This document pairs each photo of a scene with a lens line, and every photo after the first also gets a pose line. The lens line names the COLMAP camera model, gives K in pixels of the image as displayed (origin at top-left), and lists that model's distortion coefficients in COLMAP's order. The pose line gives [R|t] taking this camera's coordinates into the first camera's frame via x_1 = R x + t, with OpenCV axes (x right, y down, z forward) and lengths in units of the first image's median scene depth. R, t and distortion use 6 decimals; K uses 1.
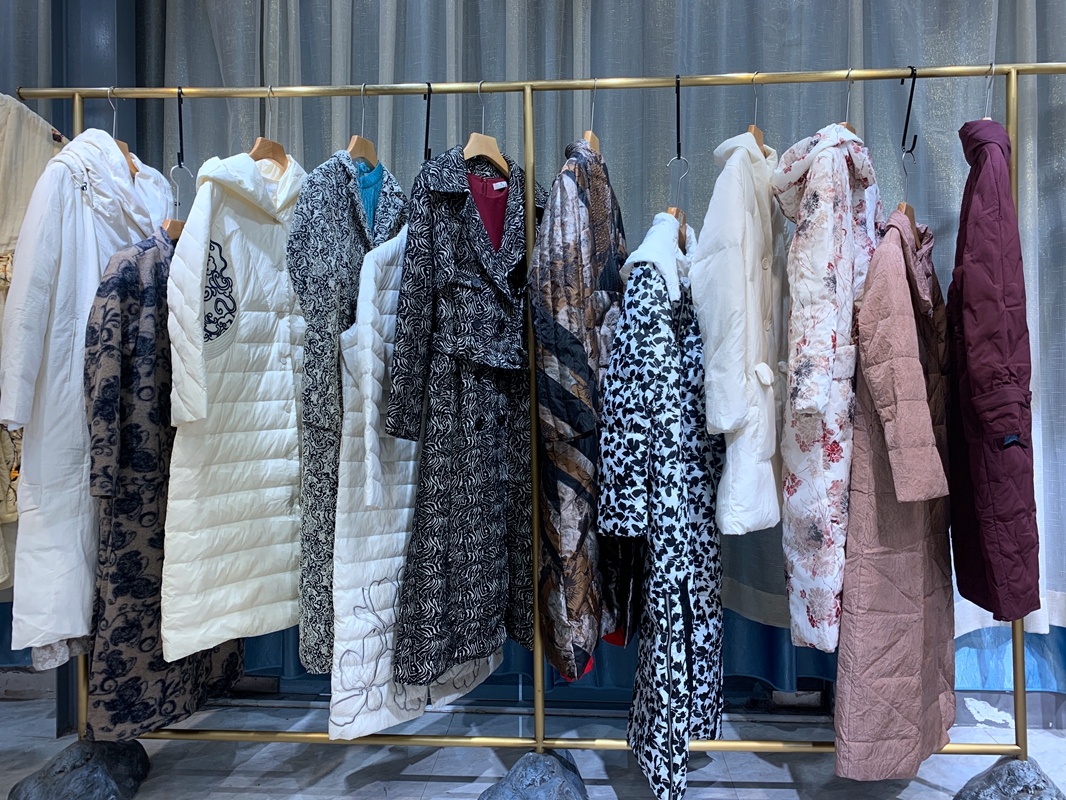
lens RADIAL K [[808.8, 0, 534.6], [0, 808.8, 397.5], [0, 0, 1]] dist [-0.002376, -0.007701]
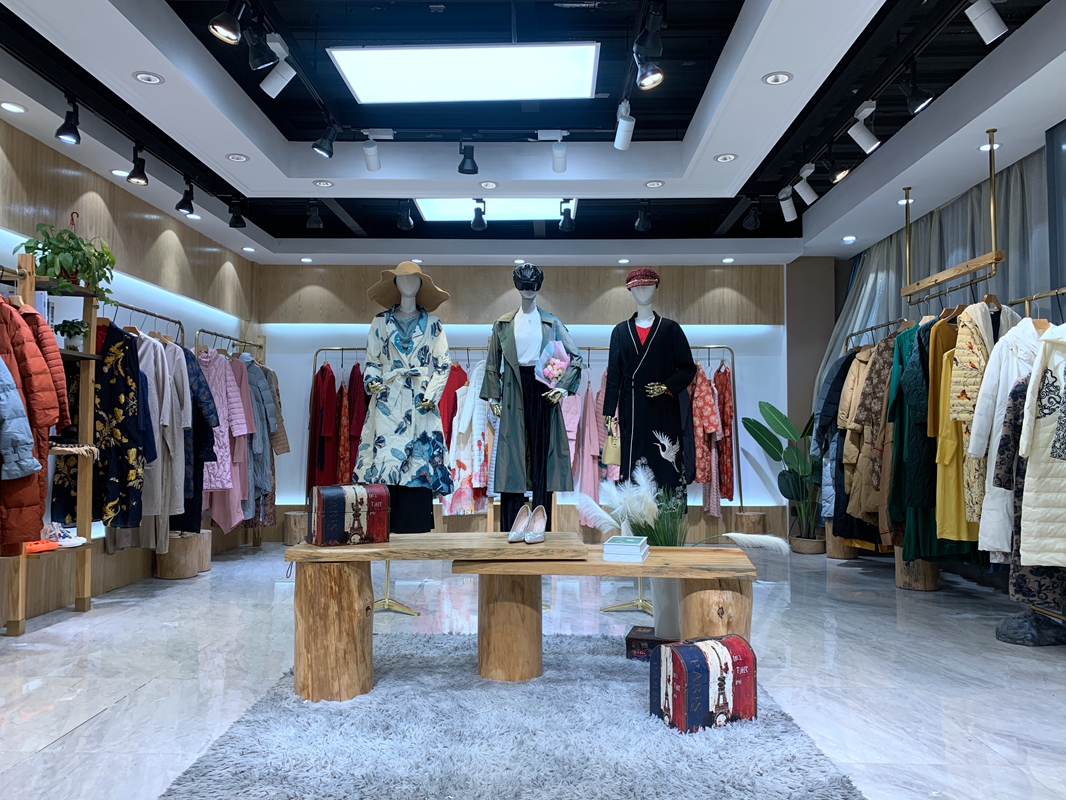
lens RADIAL K [[808.8, 0, 534.6], [0, 808.8, 397.5], [0, 0, 1]] dist [-0.002376, -0.007701]
pose [[0.044917, -0.045048, -0.997975, 1.614746], [-0.014997, 0.998840, -0.045762, -0.007638], [0.998878, 0.017022, 0.044189, -0.406243]]
